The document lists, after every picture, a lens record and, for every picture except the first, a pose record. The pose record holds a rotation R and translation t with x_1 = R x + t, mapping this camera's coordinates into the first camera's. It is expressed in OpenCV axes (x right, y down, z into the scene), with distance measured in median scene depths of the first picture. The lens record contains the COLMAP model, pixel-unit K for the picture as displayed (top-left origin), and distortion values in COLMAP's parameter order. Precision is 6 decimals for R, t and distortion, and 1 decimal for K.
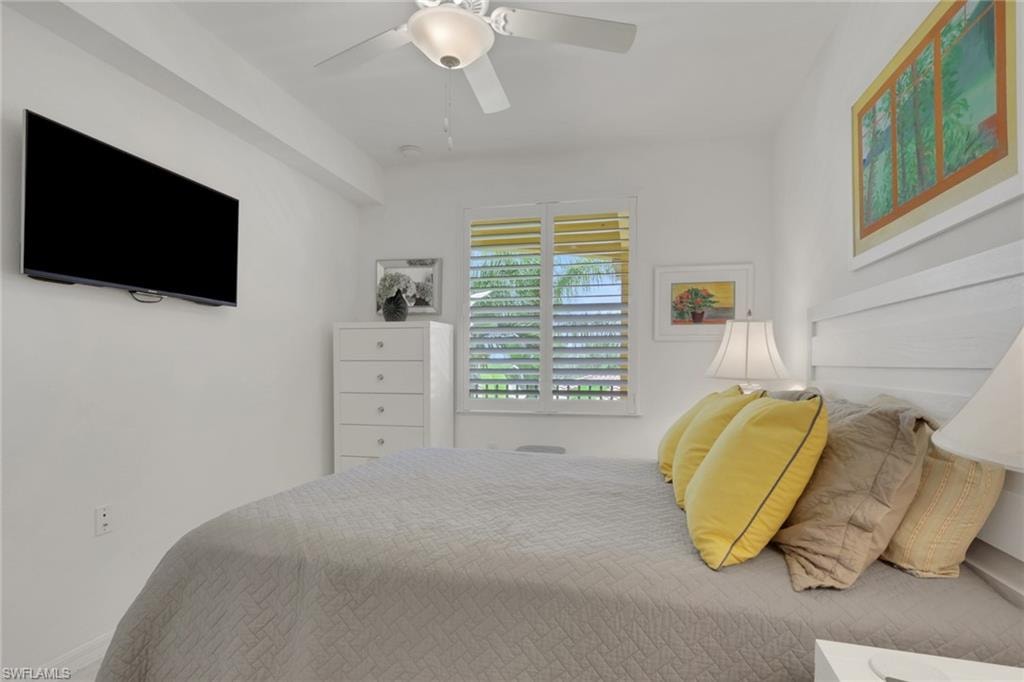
lens RADIAL K [[502.3, 0, 509.5], [0, 502.3, 367.6], [0, 0, 1]] dist [-0.001265, -0.001044]
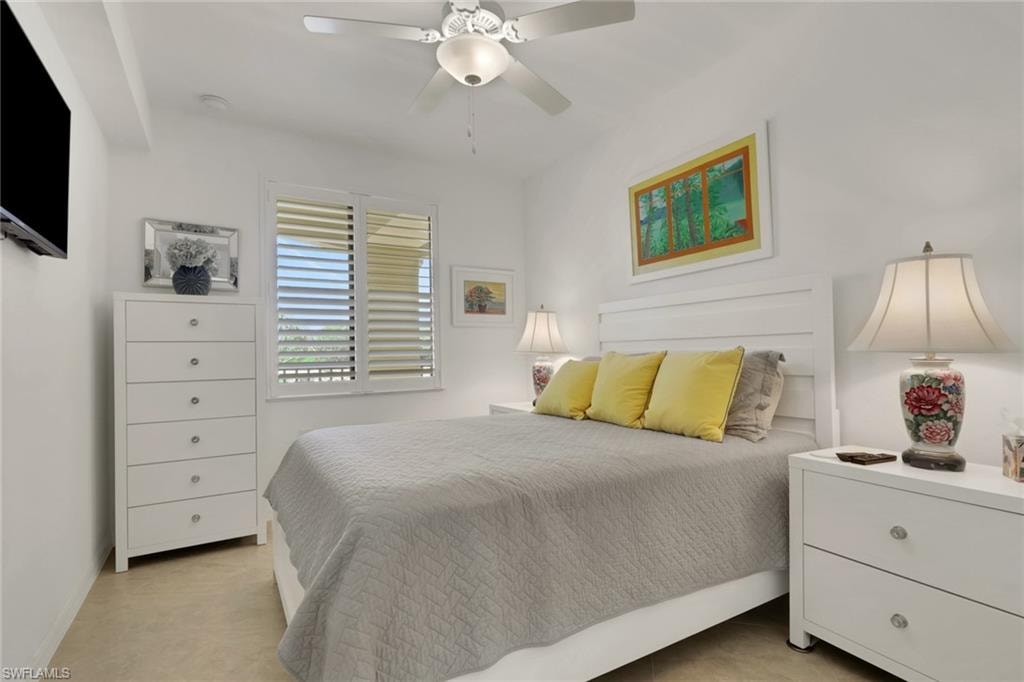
lens RADIAL K [[474.8, 0, 508.6], [0, 474.8, 337.8], [0, 0, 1]] dist [0.000110, -0.000440]
pose [[0.732407, 0.004104, 0.680854, -0.741729], [0.026685, 0.999041, -0.034727, 0.033666], [-0.680344, 0.043603, 0.731595, 0.133383]]
